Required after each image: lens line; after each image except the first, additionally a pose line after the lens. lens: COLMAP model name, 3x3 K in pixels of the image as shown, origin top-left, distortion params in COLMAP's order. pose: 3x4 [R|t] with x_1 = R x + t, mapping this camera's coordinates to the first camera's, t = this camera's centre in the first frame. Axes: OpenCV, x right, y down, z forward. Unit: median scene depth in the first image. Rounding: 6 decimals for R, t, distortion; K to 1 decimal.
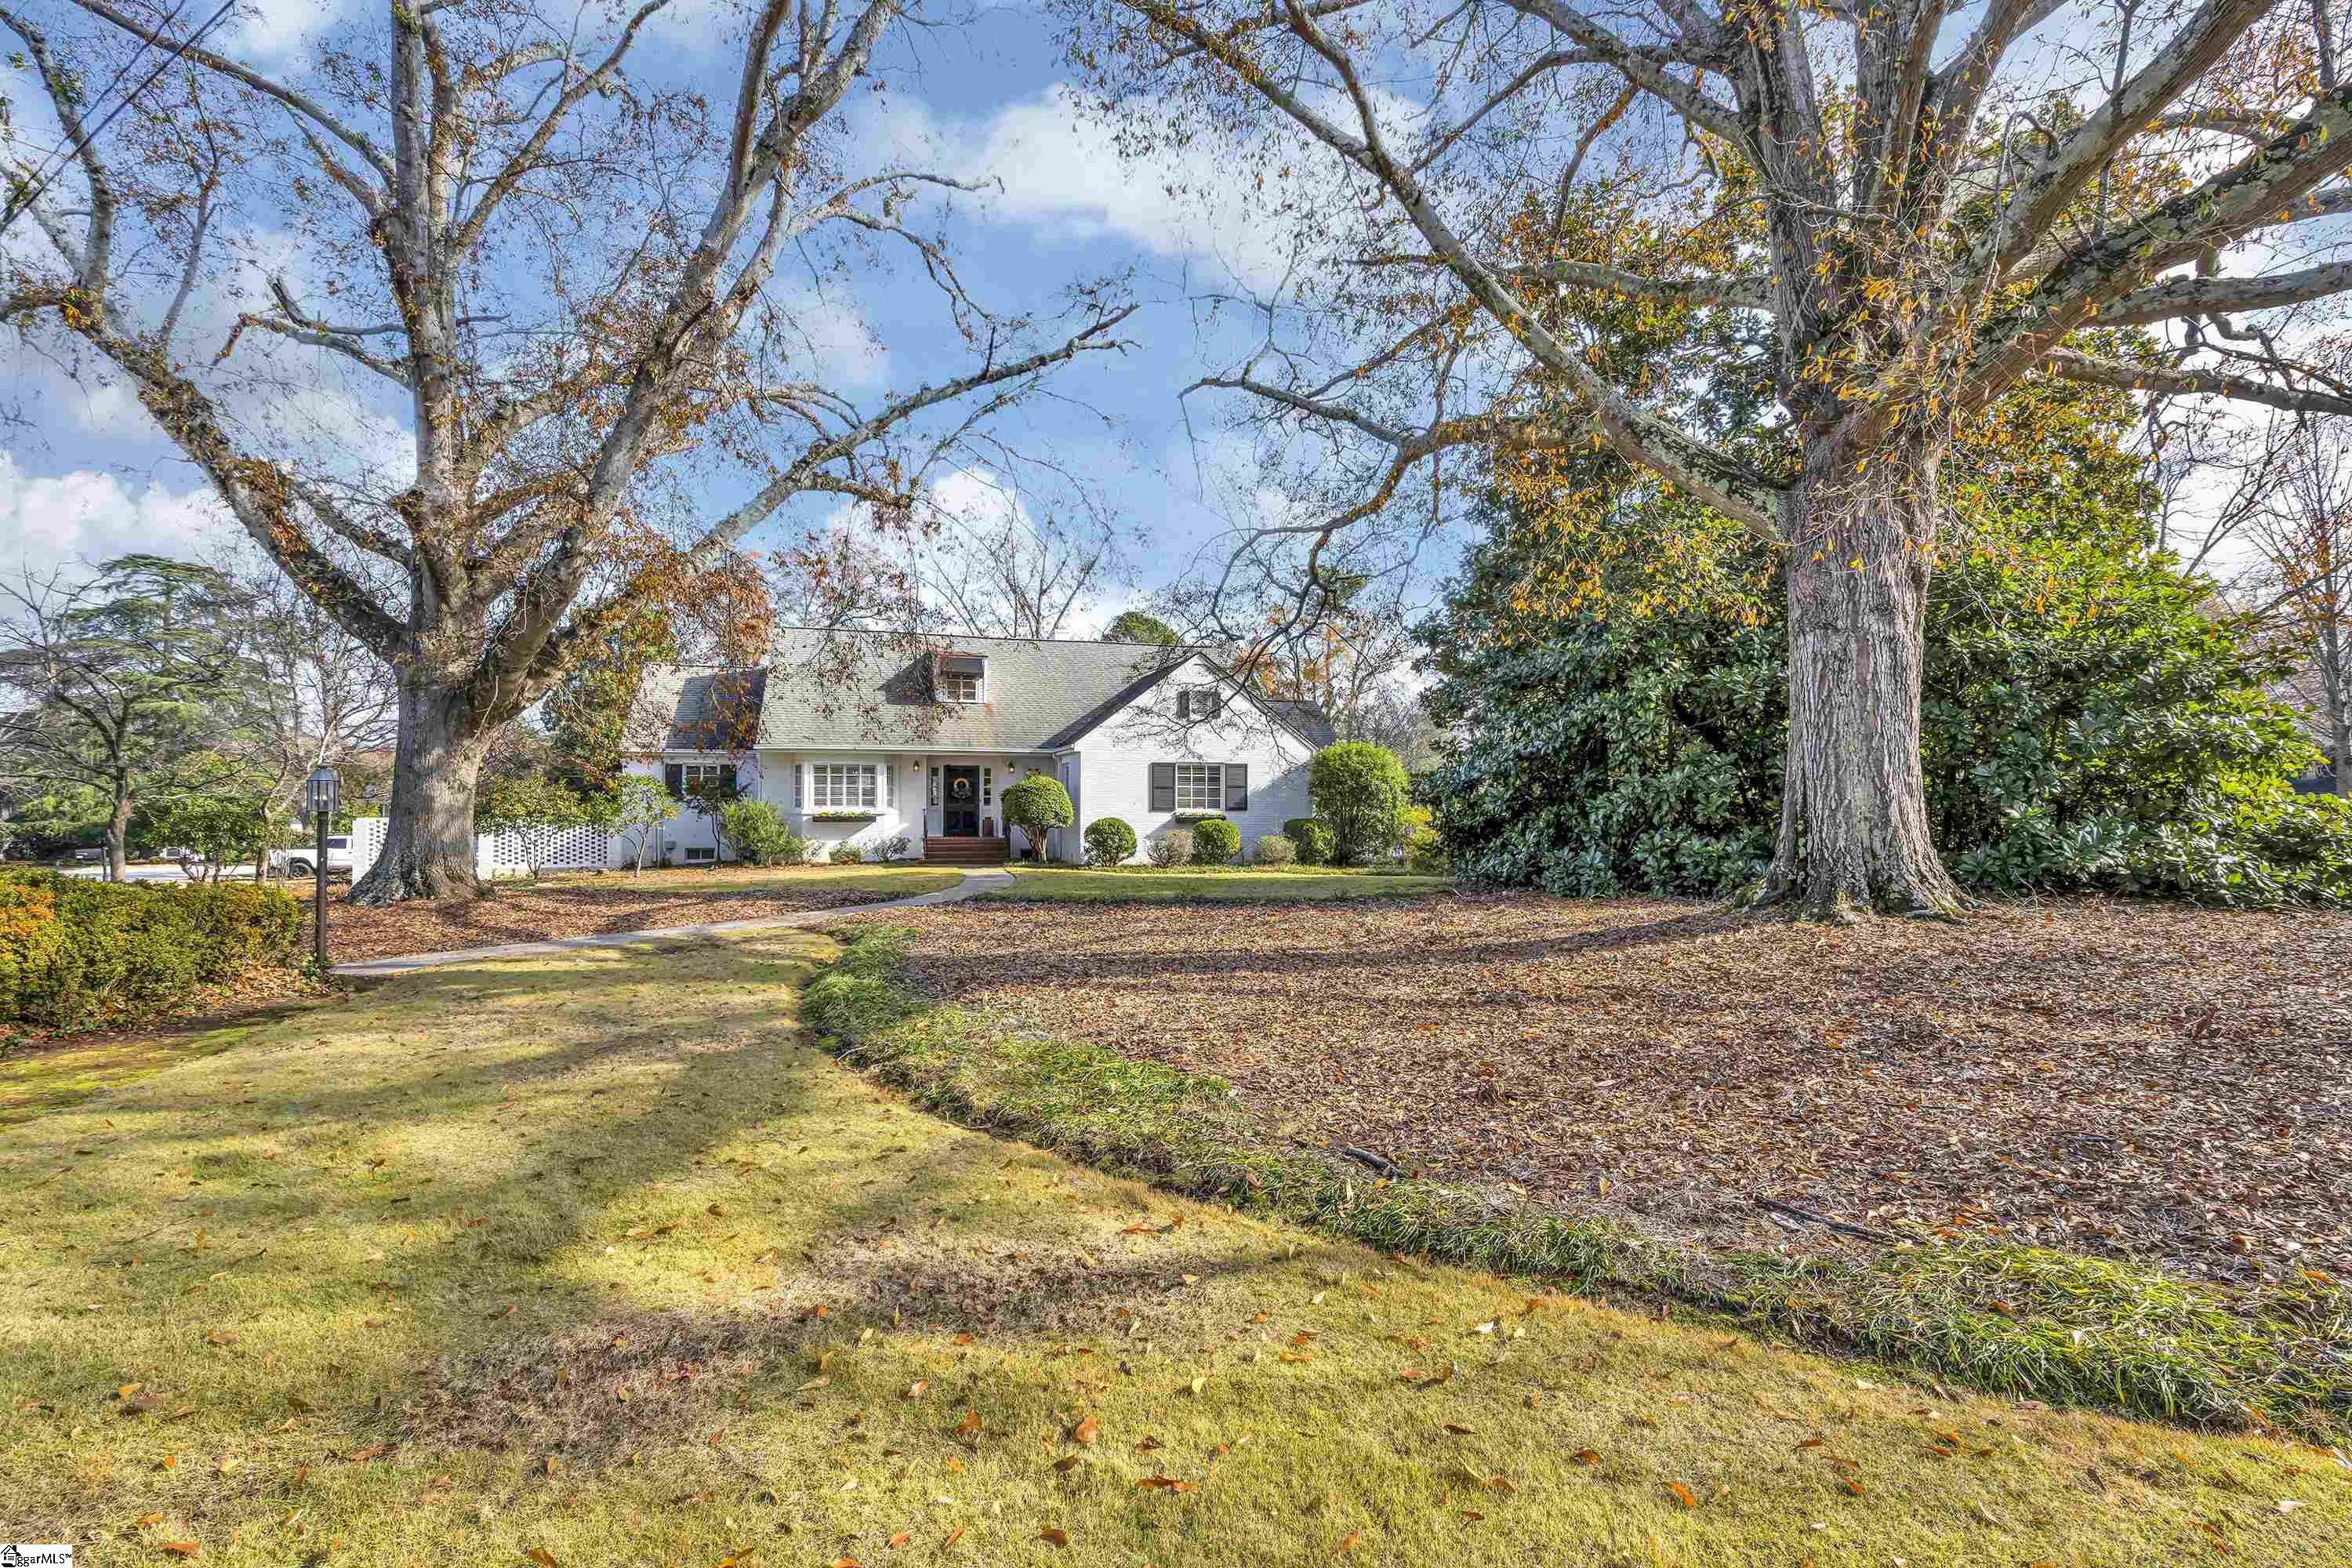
lens RADIAL K [[1072.8, 0, 1180.0], [0, 1072.8, 781.8], [0, 0, 1]] dist [-0.005354, 0.003504]
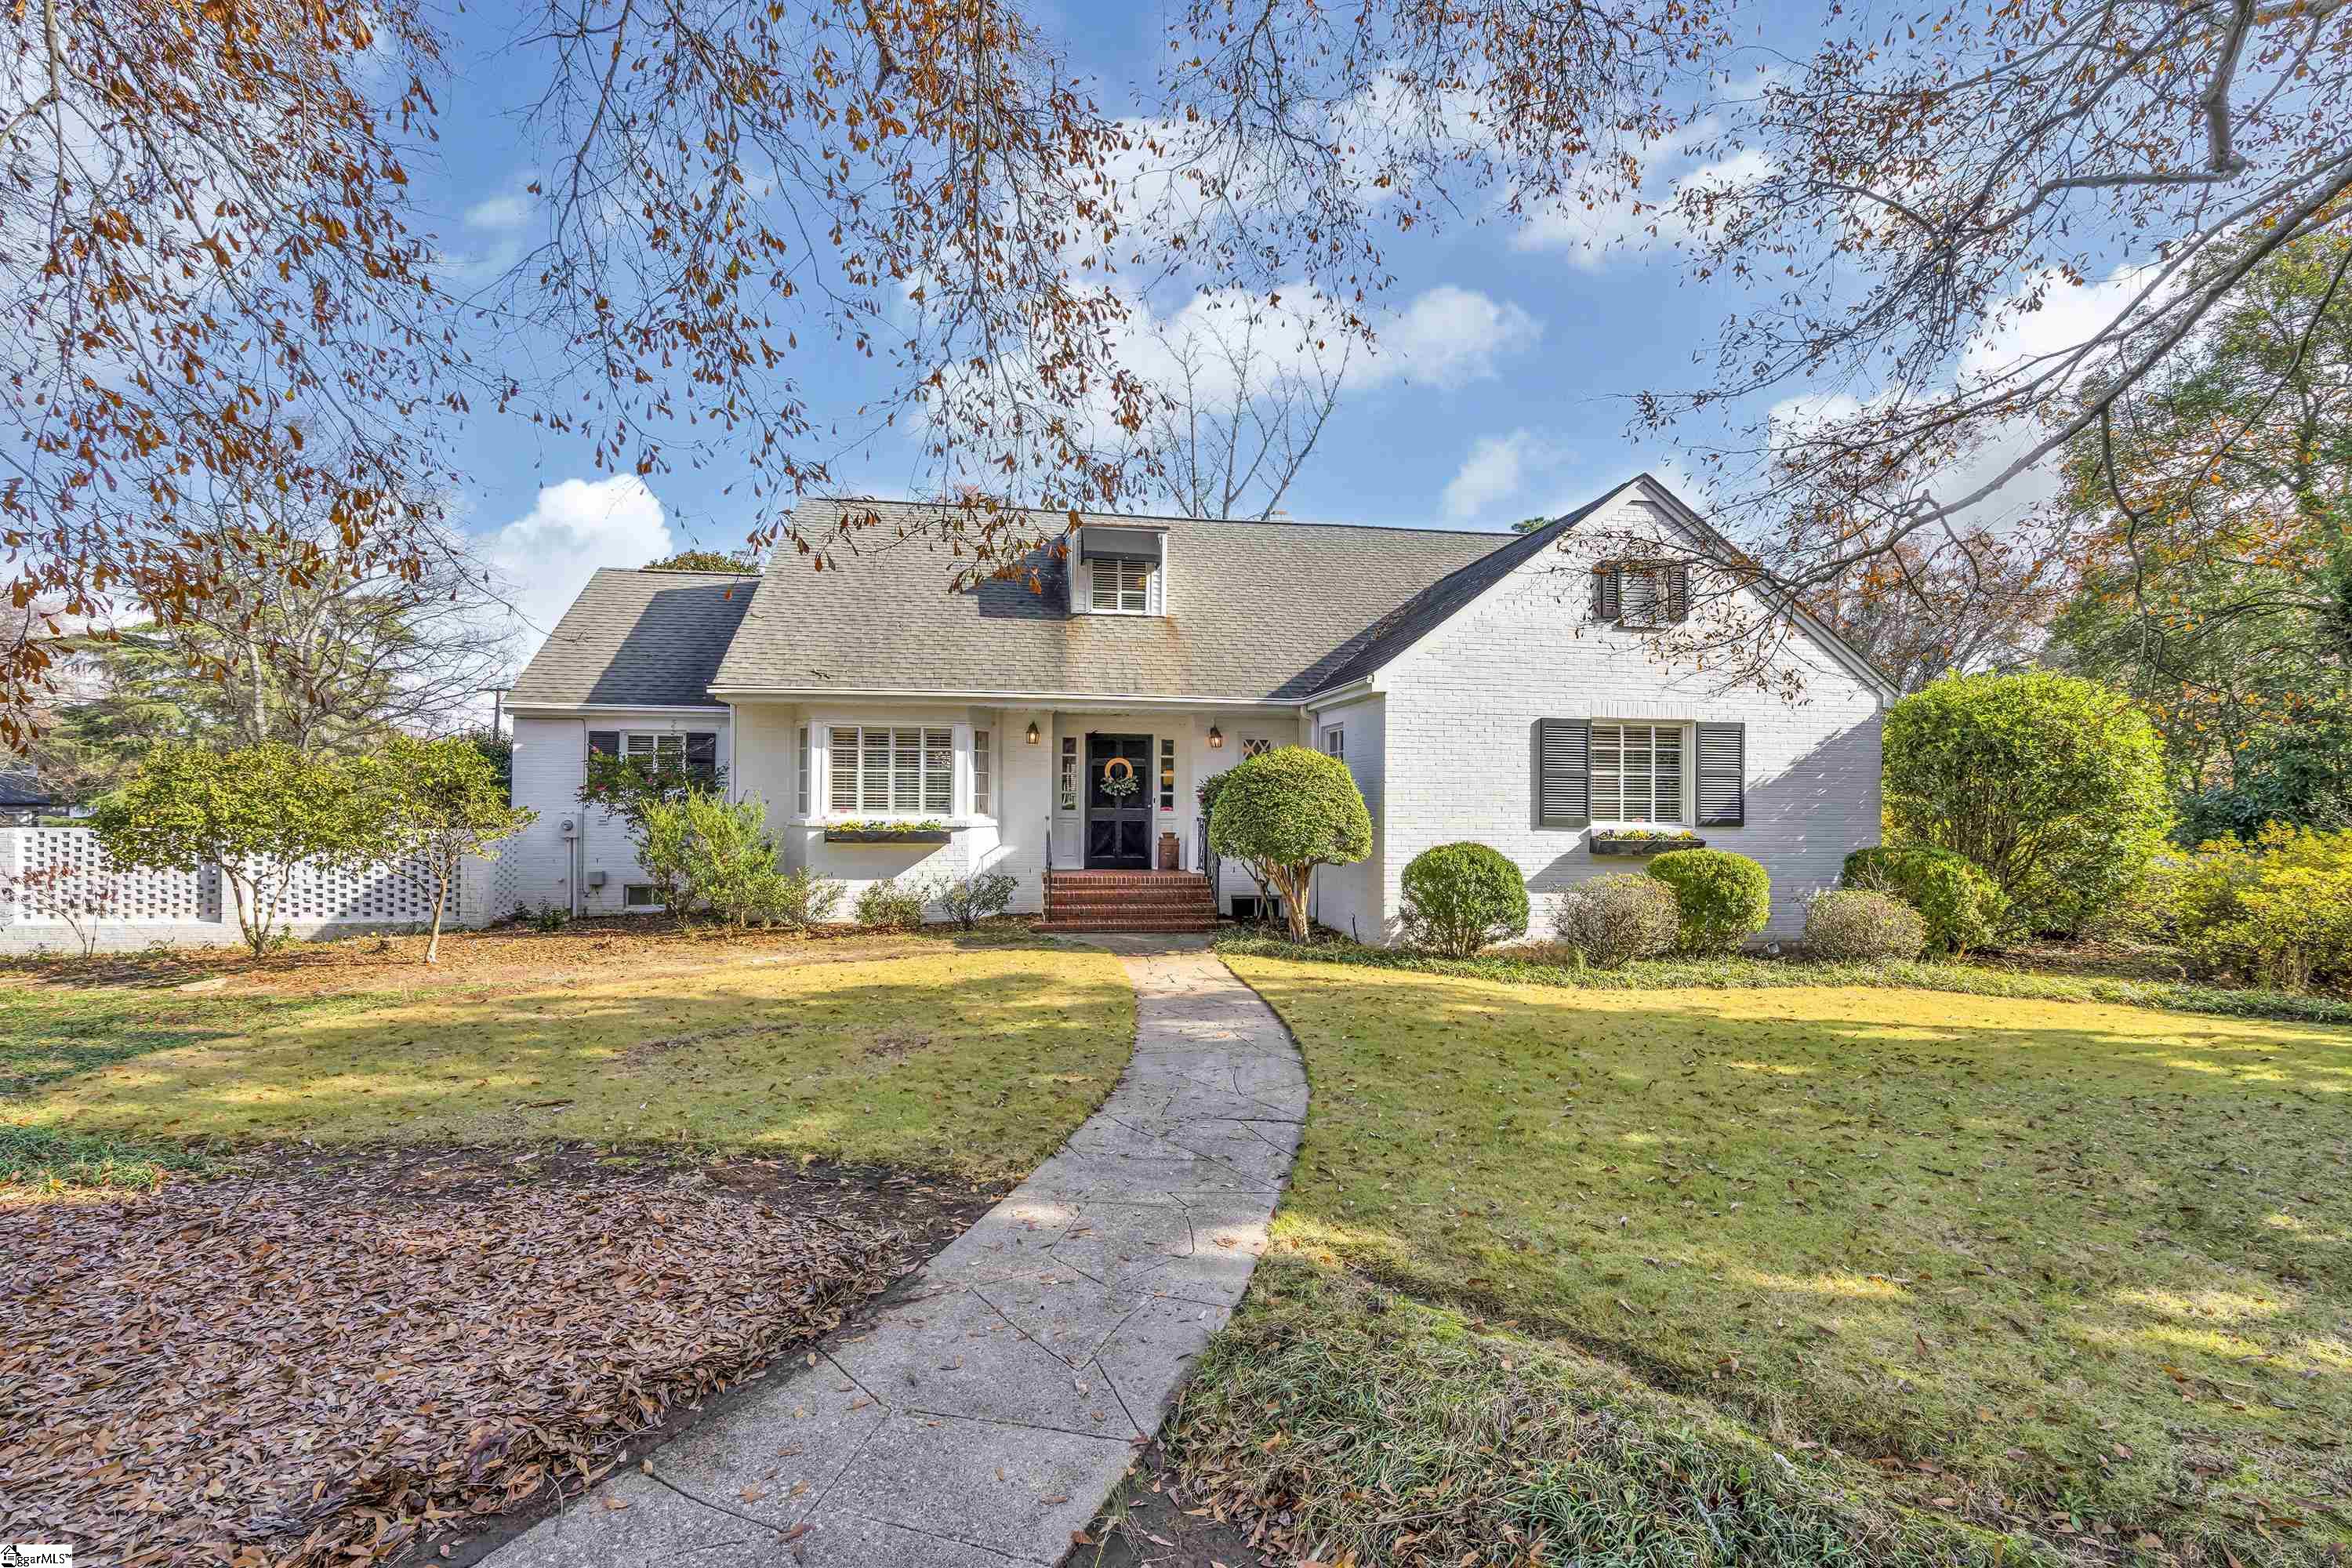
lens RADIAL K [[1072.8, 0, 1177.4], [0, 1072.8, 783.9], [0, 0, 1]] dist [-0.005354, 0.003504]
pose [[0.990648, 0.003457, -0.136400, -0.113246], [-0.003382, 0.999994, 0.000779, 0.009448], [0.136402, -0.000311, 0.990654, 0.528609]]
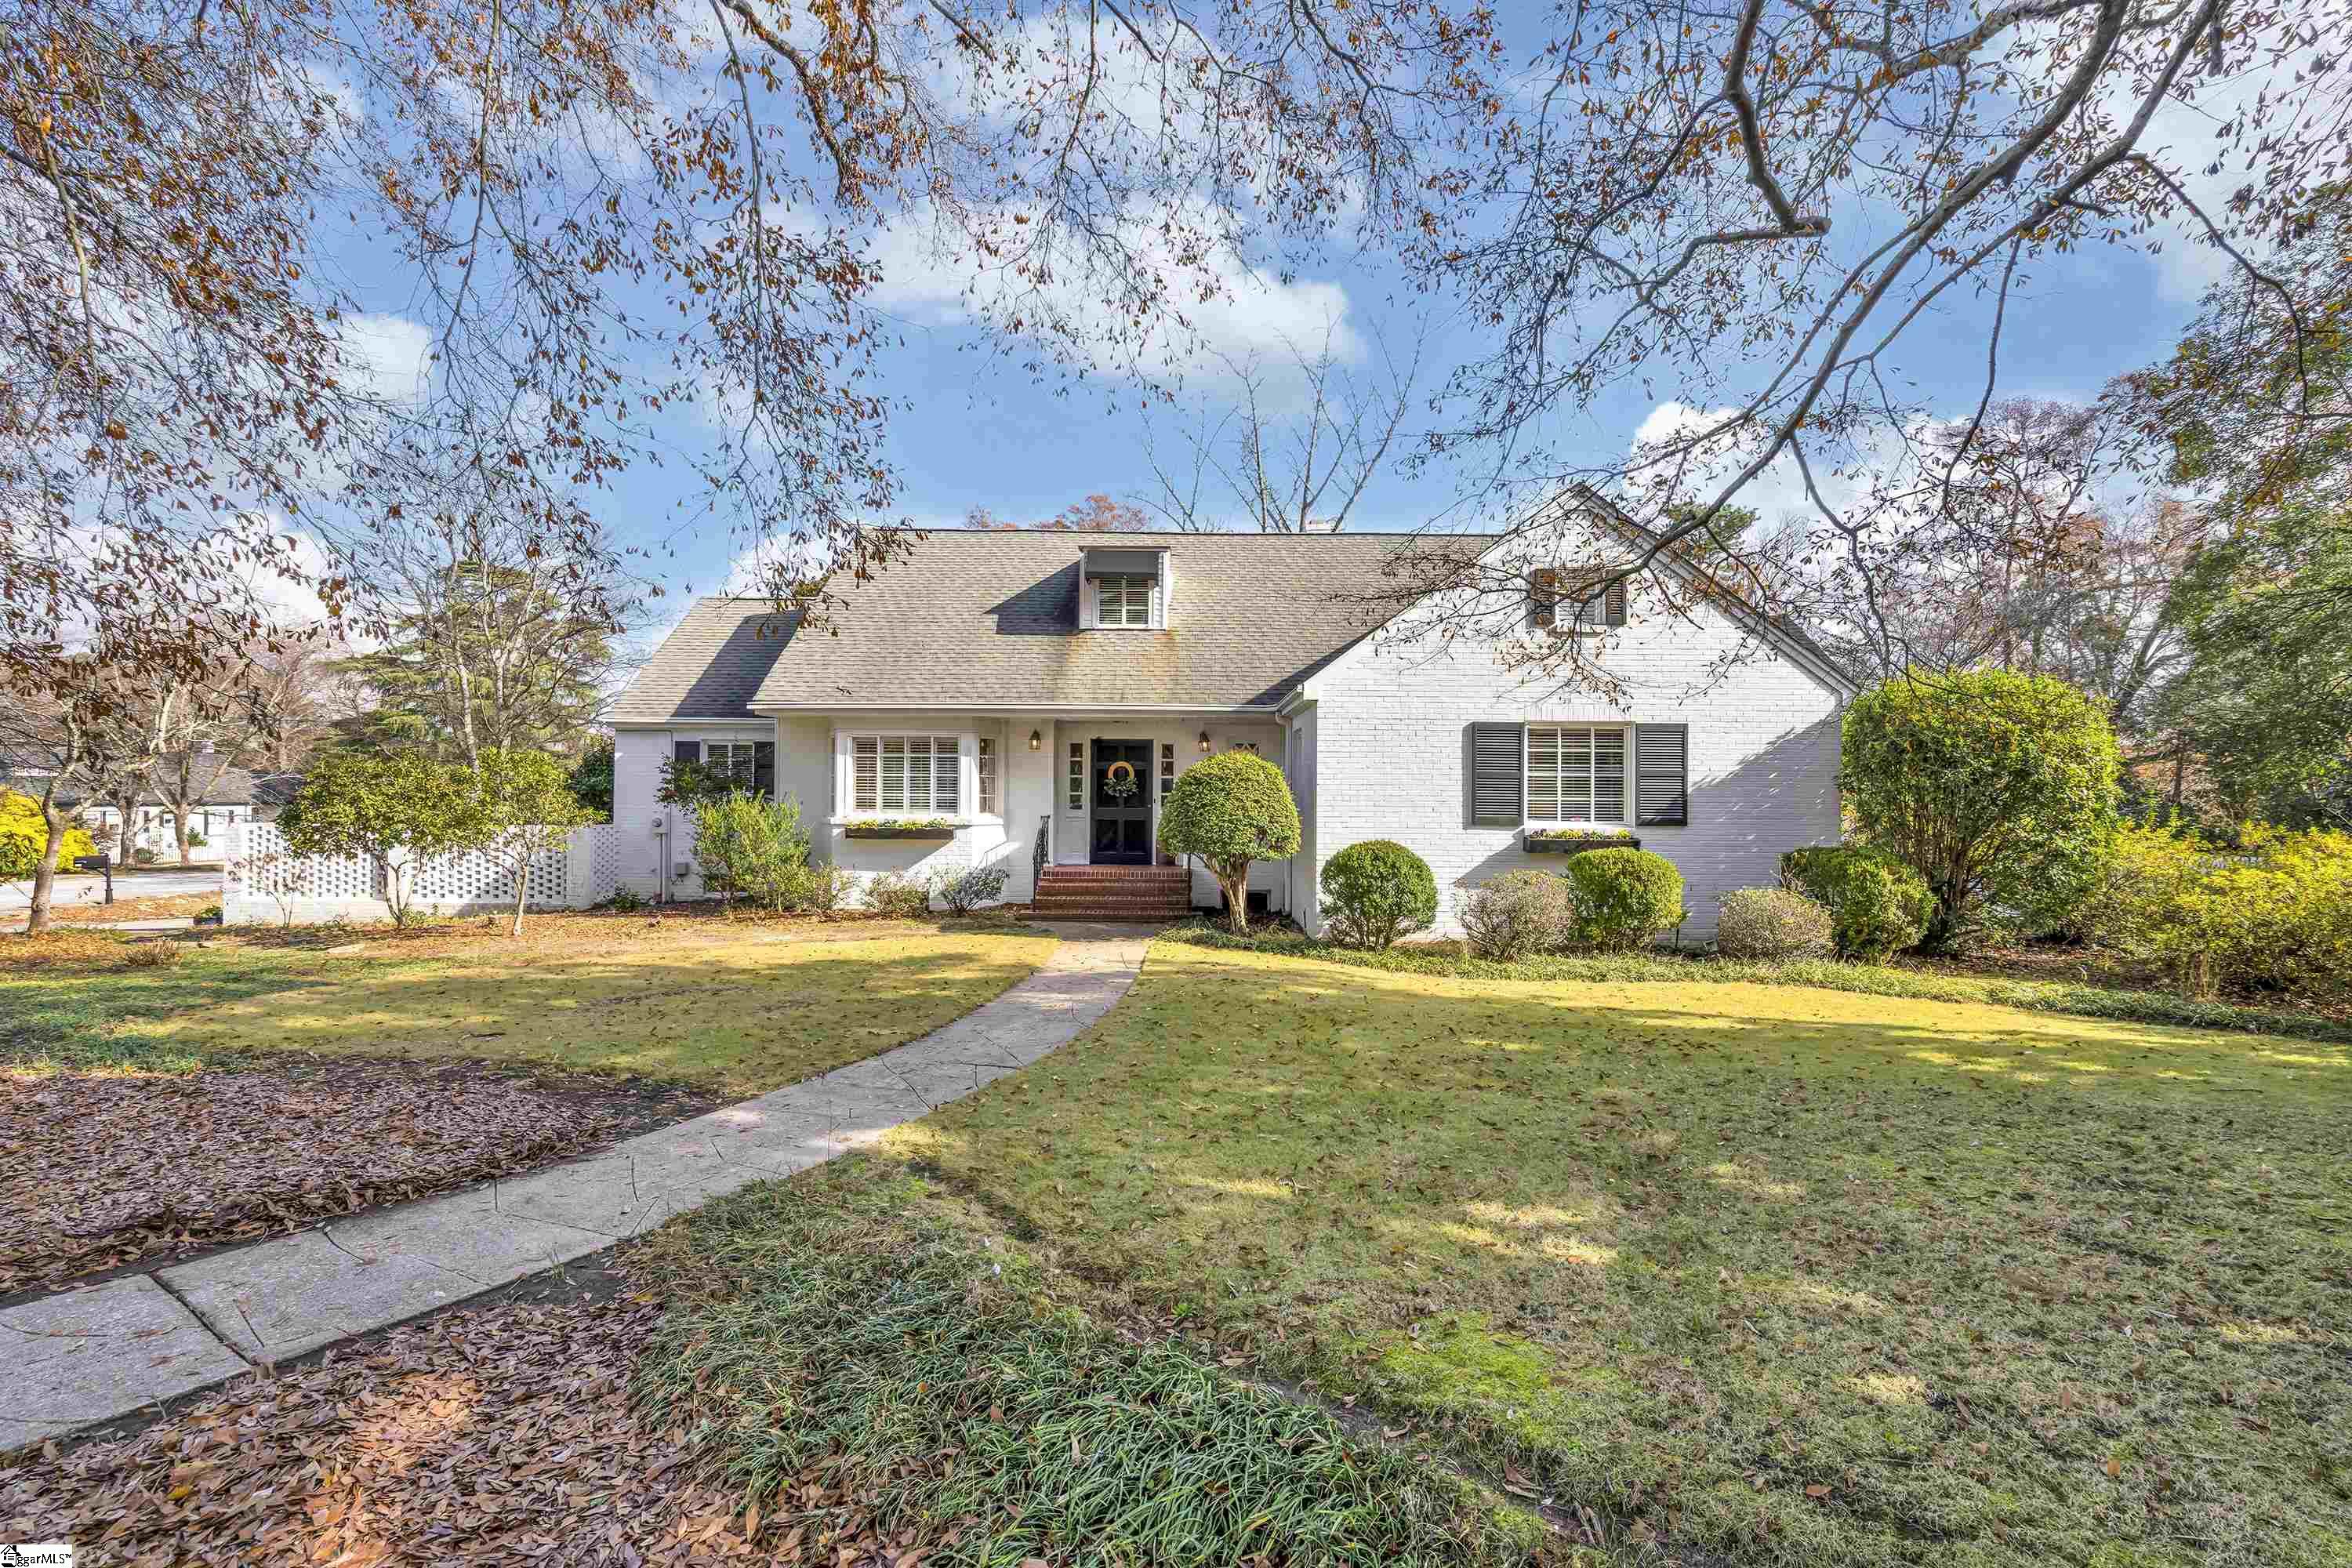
lens RADIAL K [[1072.8, 0, 1171.9], [0, 1072.8, 784.7], [0, 0, 1]] dist [-0.005354, 0.003504]
pose [[0.957350, 0.000344, -0.288932, -0.015619], [0.000797, 0.999992, 0.003830, 0.007317], [0.288931, -0.003897, 0.957342, 0.506815]]
